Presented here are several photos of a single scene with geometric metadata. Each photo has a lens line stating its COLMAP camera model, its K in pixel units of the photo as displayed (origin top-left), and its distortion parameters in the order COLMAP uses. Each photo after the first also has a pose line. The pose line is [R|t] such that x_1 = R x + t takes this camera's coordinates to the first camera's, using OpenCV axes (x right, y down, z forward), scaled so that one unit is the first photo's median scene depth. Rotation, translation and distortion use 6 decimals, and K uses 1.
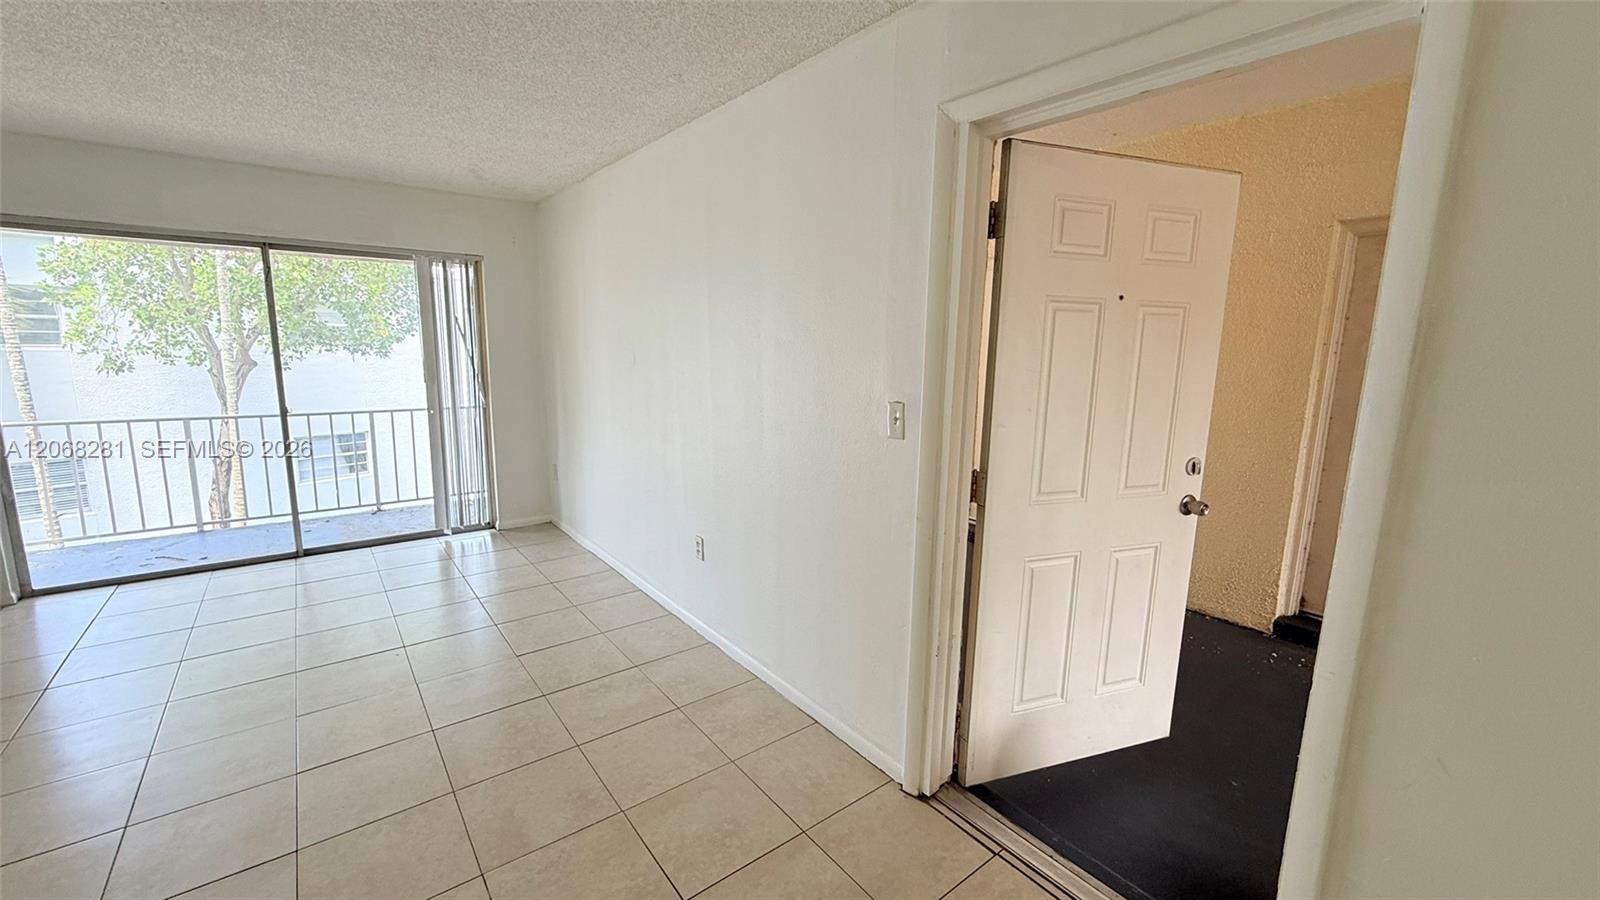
lens RADIAL K [[640.0, 0, 792.9], [0, 640.0, 455.3], [0, 0, 1]] dist [-0.002832, -0.000341]
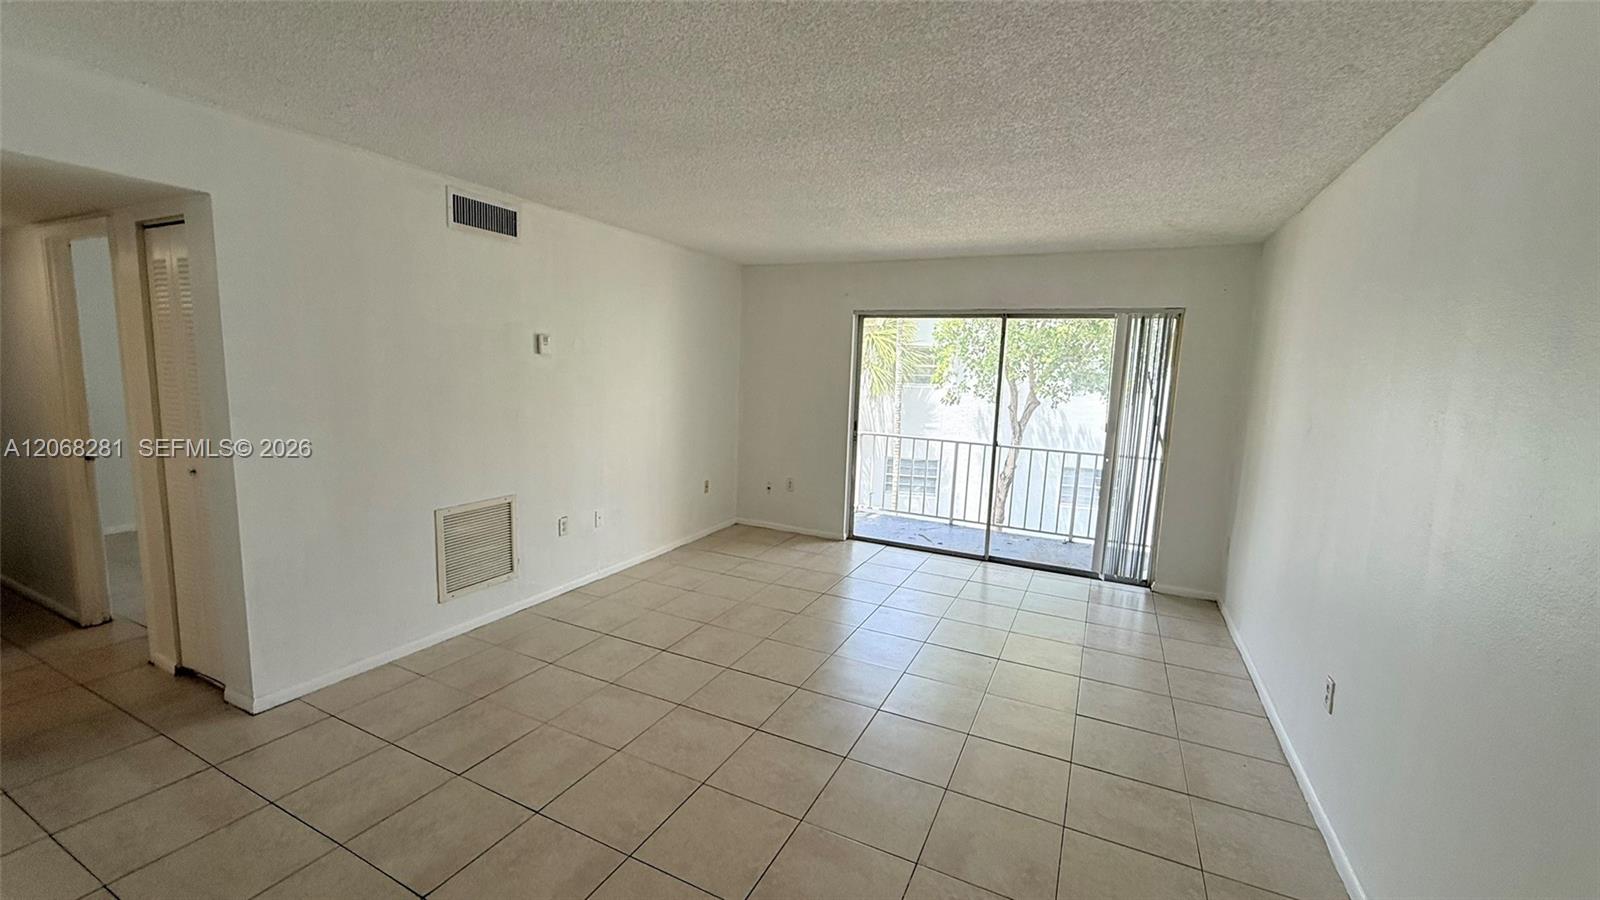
lens RADIAL K [[640.0, 0, 788.8], [0, 640.0, 447.8], [0, 0, 1]] dist [-0.002832, -0.000341]
pose [[0.434660, 0.113004, -0.893477, 0.140170], [-0.184495, 0.982229, 0.034476, -0.027239], [0.881494, 0.149857, 0.447784, 0.072804]]
